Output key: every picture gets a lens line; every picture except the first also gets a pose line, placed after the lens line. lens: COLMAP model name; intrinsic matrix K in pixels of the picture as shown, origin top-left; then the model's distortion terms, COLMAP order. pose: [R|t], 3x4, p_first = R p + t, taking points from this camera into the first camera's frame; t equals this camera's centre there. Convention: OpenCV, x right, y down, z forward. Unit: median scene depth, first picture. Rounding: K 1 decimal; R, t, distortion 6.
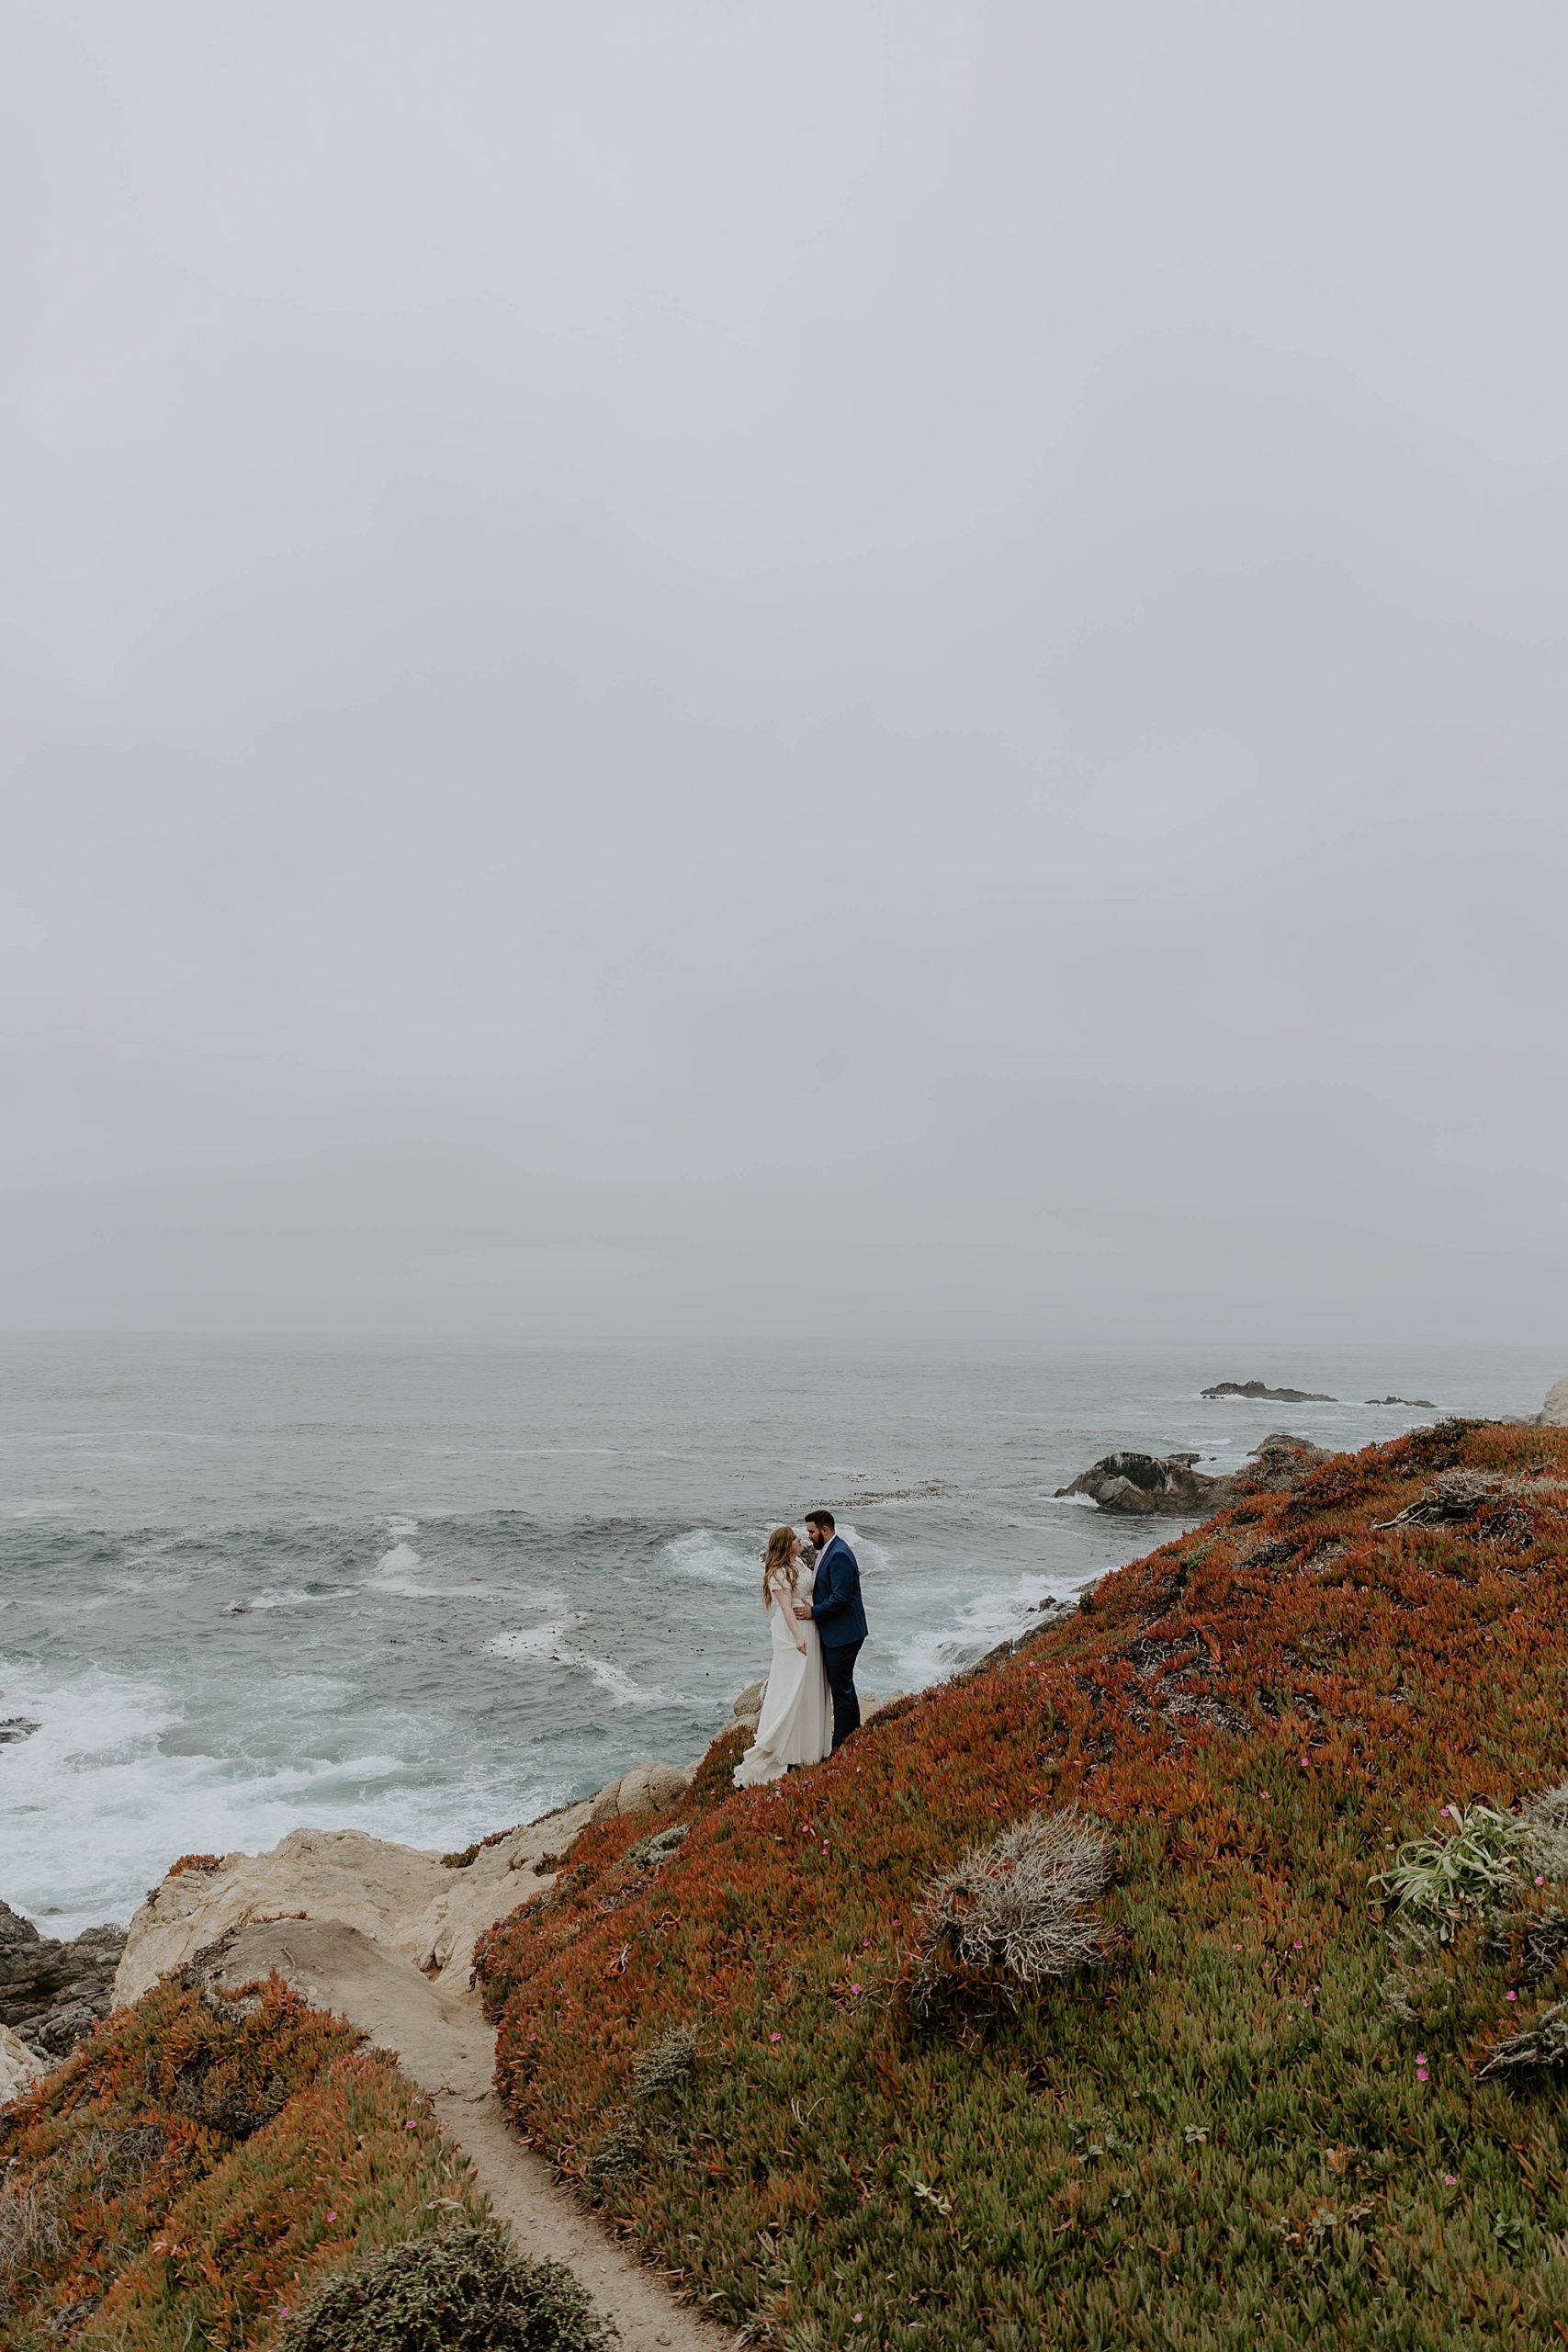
lens RADIAL K [[1664.2, 0, 784.0], [0, 1664.2, 1176.0], [0, 0, 1]] dist [0.036110, -0.001689]
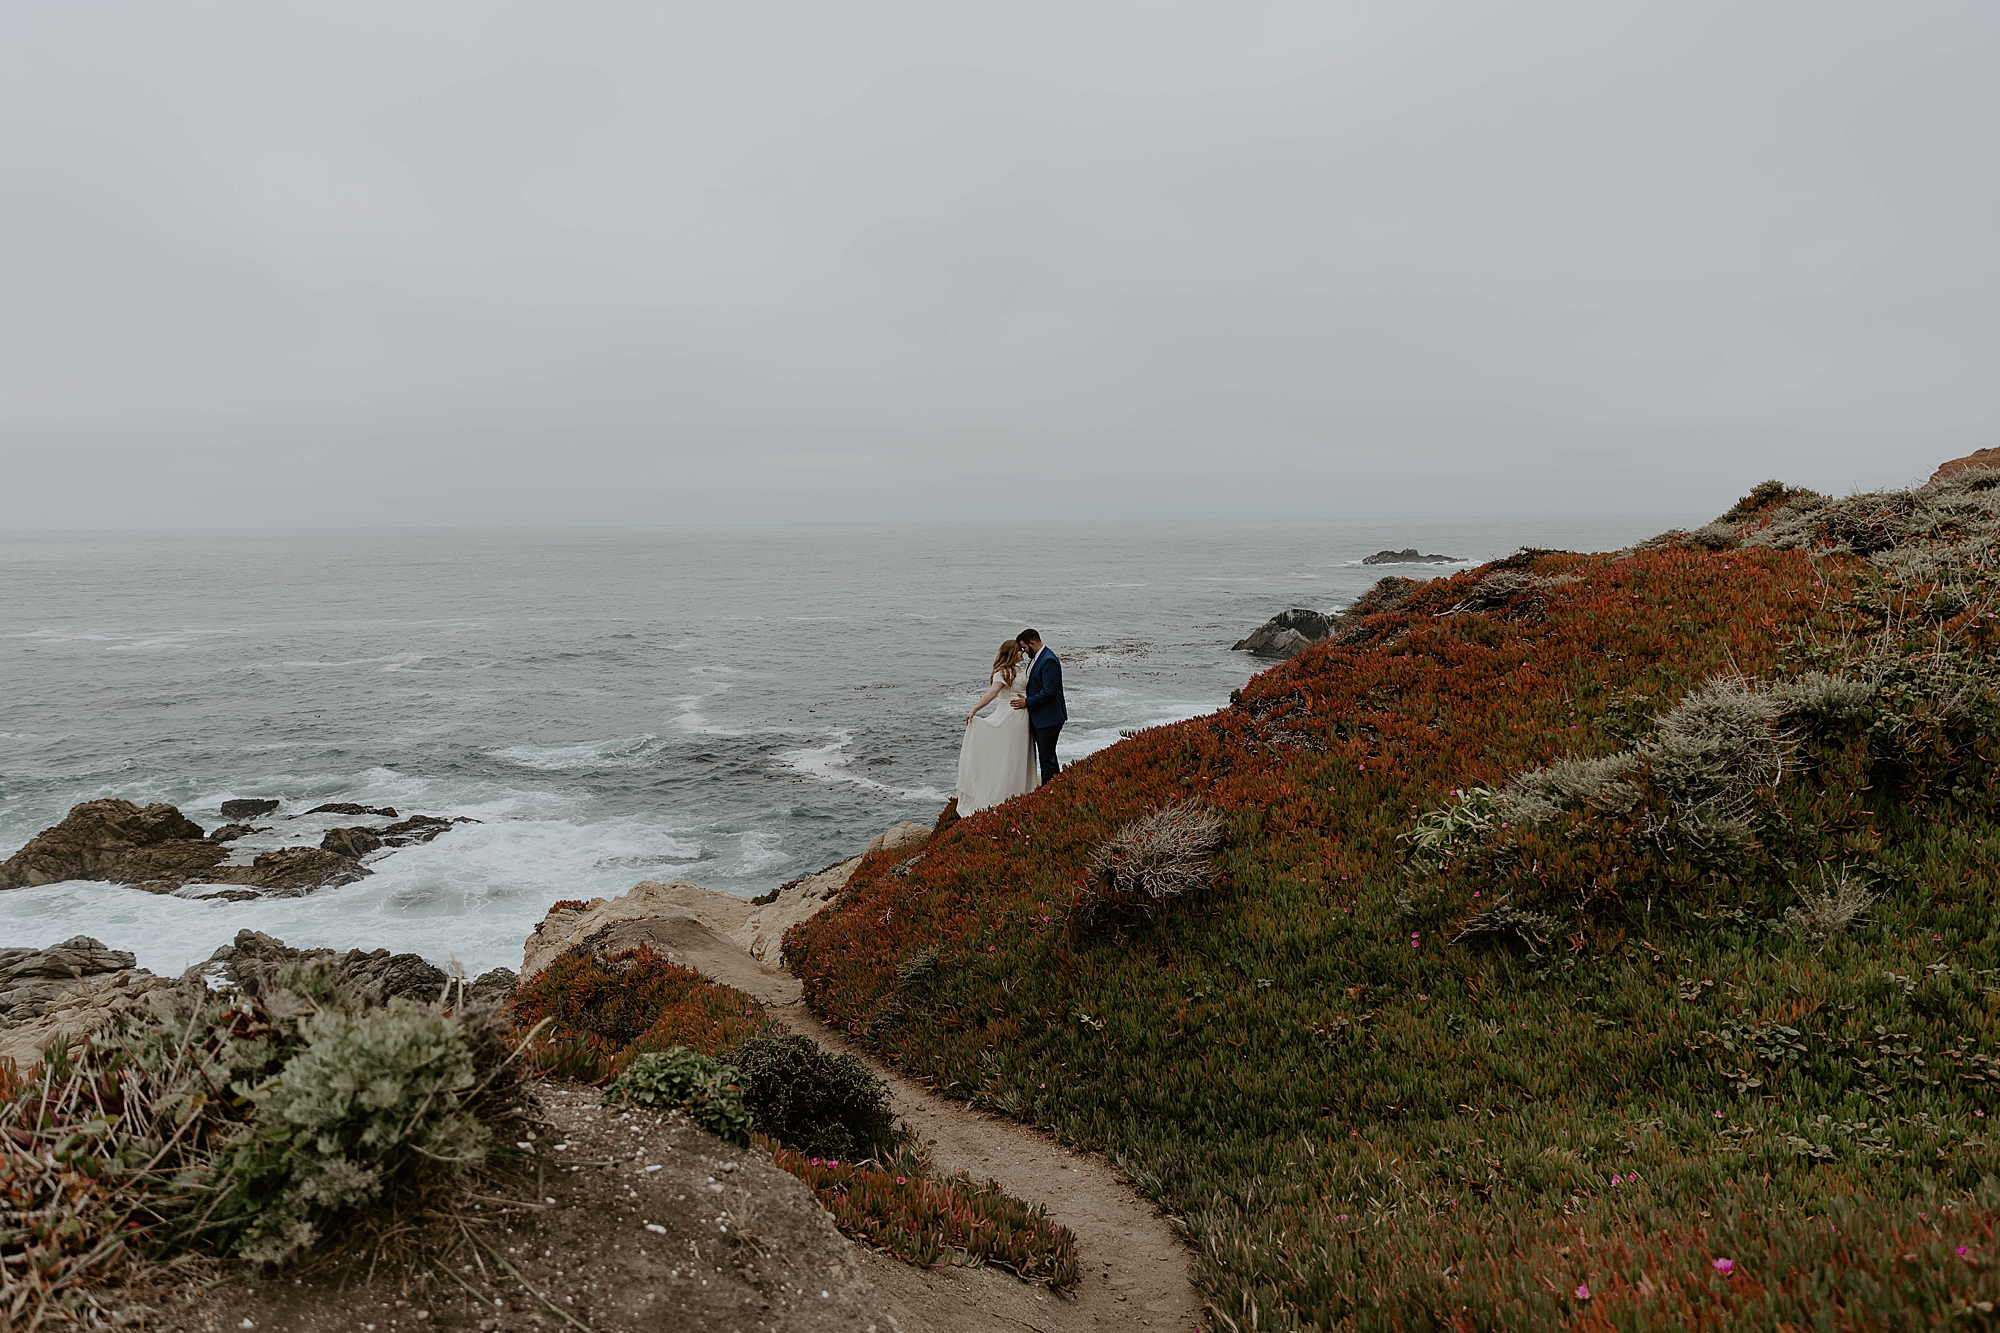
lens RADIAL K [[1415.2, 0, 987.3], [0, 1415.2, 666.2], [0, 0, 1]] dist [0.036110, -0.001689]
pose [[0.999660, -0.018294, -0.018597, 0.018662], [0.021587, 0.980374, 0.195959, 0.024489], [0.014647, -0.196294, 0.980436, -0.173137]]
